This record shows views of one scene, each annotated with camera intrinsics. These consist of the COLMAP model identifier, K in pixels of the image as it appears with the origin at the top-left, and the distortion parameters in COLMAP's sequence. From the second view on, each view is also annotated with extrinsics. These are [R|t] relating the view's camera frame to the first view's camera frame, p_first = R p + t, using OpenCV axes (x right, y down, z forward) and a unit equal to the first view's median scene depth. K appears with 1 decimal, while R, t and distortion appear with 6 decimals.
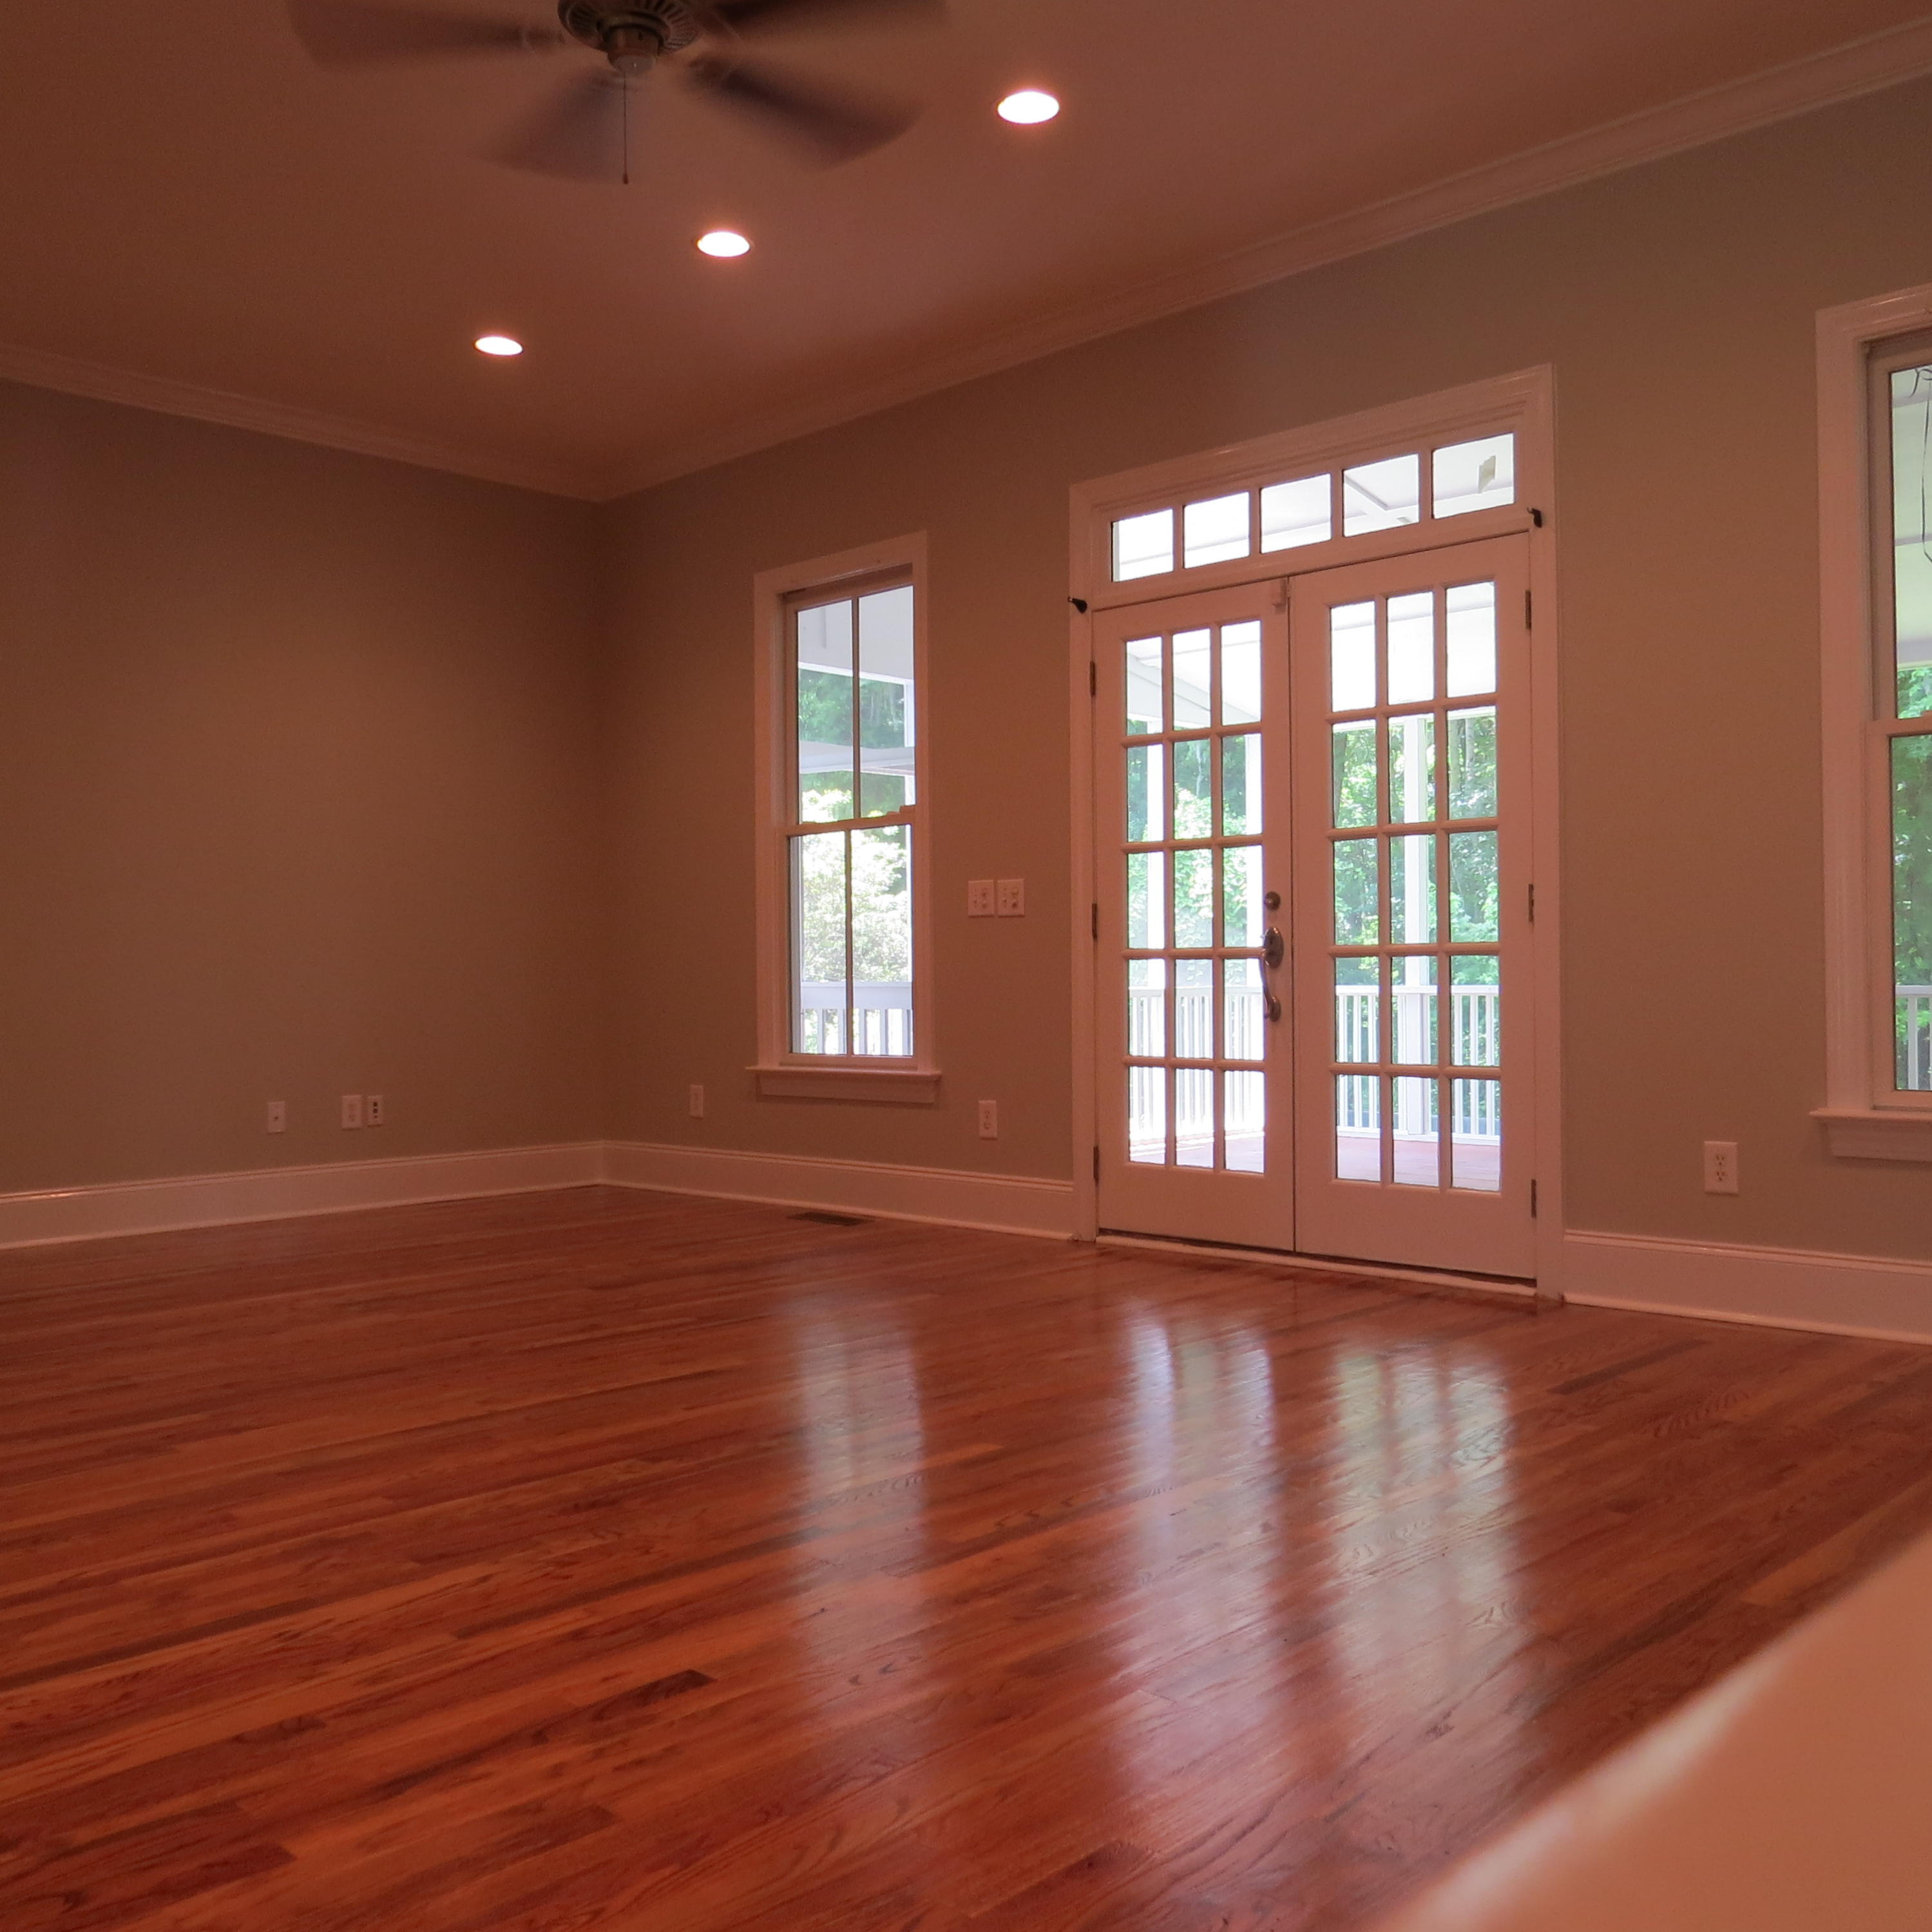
lens RADIAL K [[1778.8, 0, 962.4], [0, 1778.8, 964.2], [0, 0, 1]] dist [-0.010449, 0.000000]
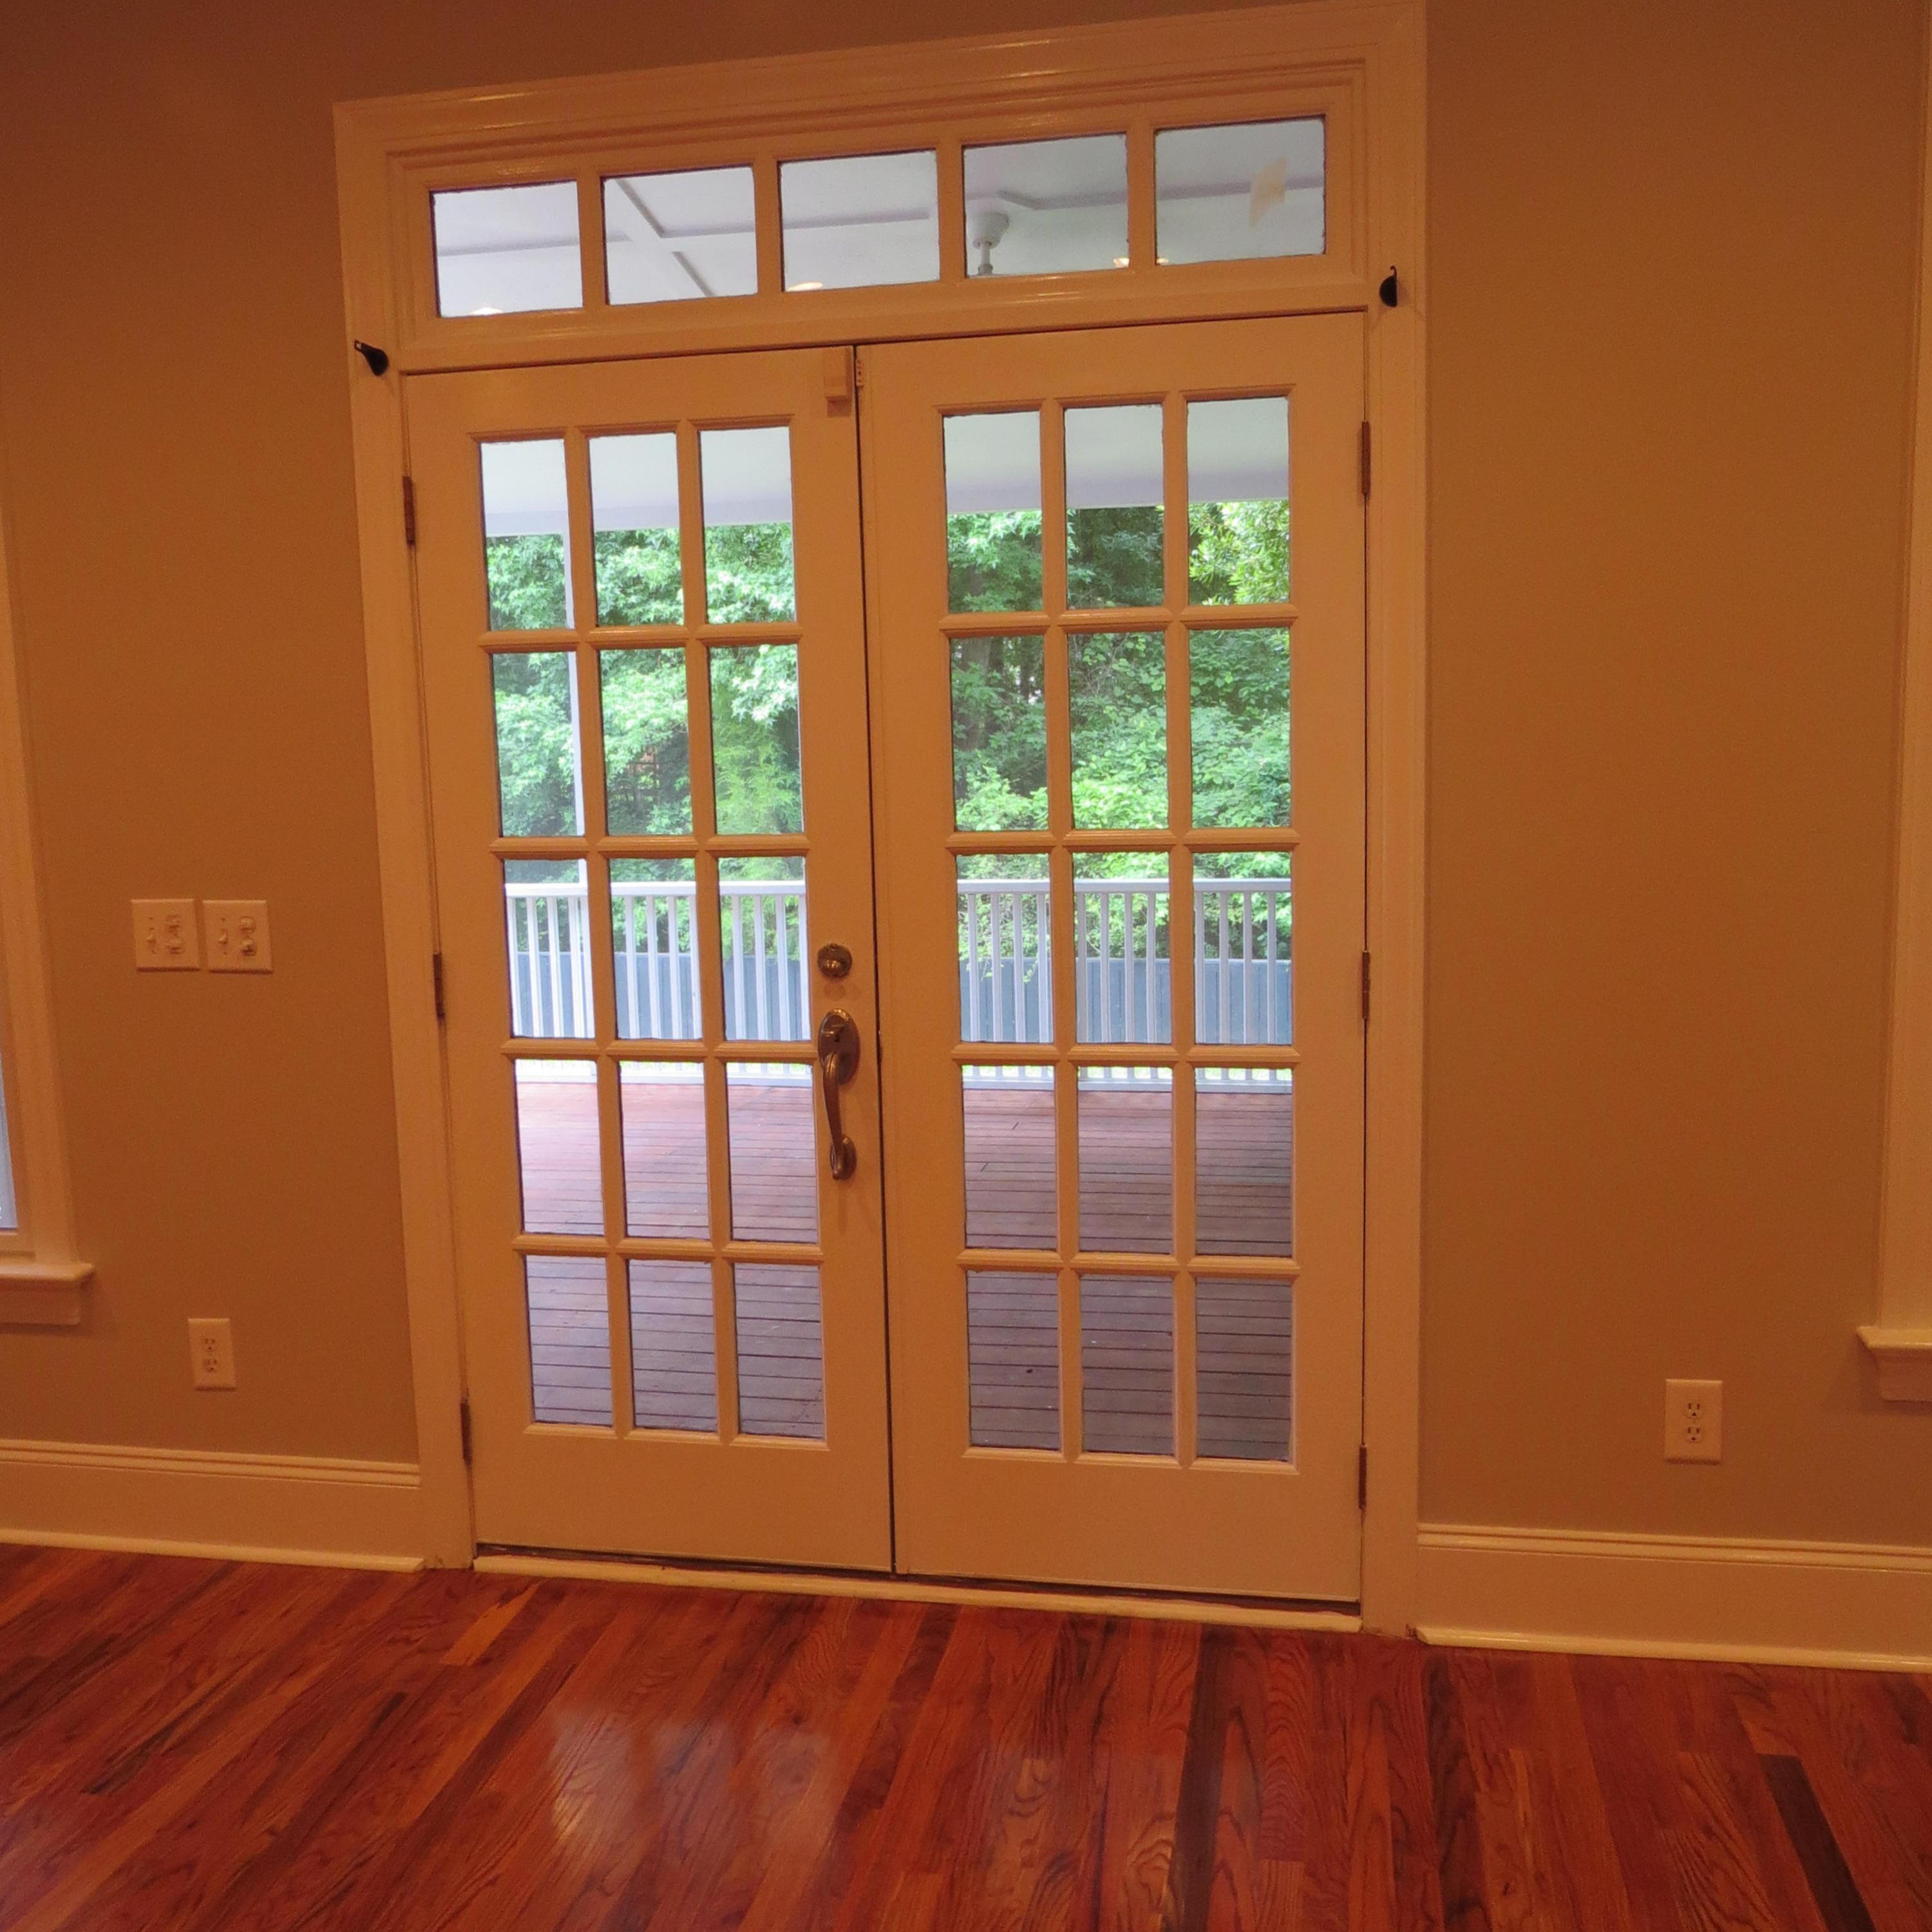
lens RADIAL K [[1778.8, 0, 968.7], [0, 1778.8, 968.8], [0, 0, 1]] dist [-0.010449, 0.000000]
pose [[0.835823, -0.083054, 0.542681, -0.080935], [0.018071, 0.992117, 0.124004, -0.094661], [-0.548702, -0.093838, 0.830735, 0.497665]]
